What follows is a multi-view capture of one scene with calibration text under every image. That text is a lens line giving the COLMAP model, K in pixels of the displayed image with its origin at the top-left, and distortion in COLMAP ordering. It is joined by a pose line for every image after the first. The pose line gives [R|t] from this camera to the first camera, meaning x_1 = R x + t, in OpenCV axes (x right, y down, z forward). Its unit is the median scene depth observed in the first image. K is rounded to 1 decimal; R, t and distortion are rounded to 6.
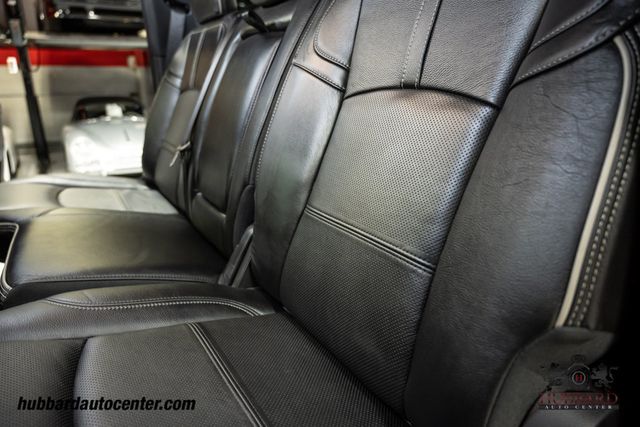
lens RADIAL K [[426.9, 0, 320.0], [0, 426.9, 213.5], [0, 0, 1]] dist [-0.005877, 0.004681]
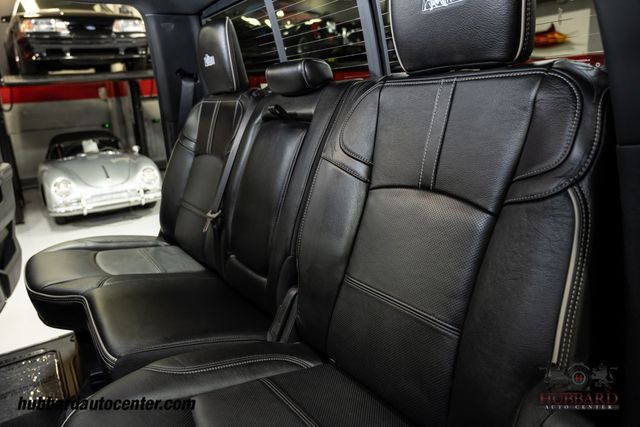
lens RADIAL K [[426.9, 0, 320.0], [0, 426.9, 213.5], [0, 0, 1]] dist [-0.005877, 0.004681]
pose [[0.998117, -0.055268, 0.026589, -0.127550], [0.056981, 0.996011, -0.068664, -0.115940], [-0.022688, 0.070050, 0.997285, -0.253661]]
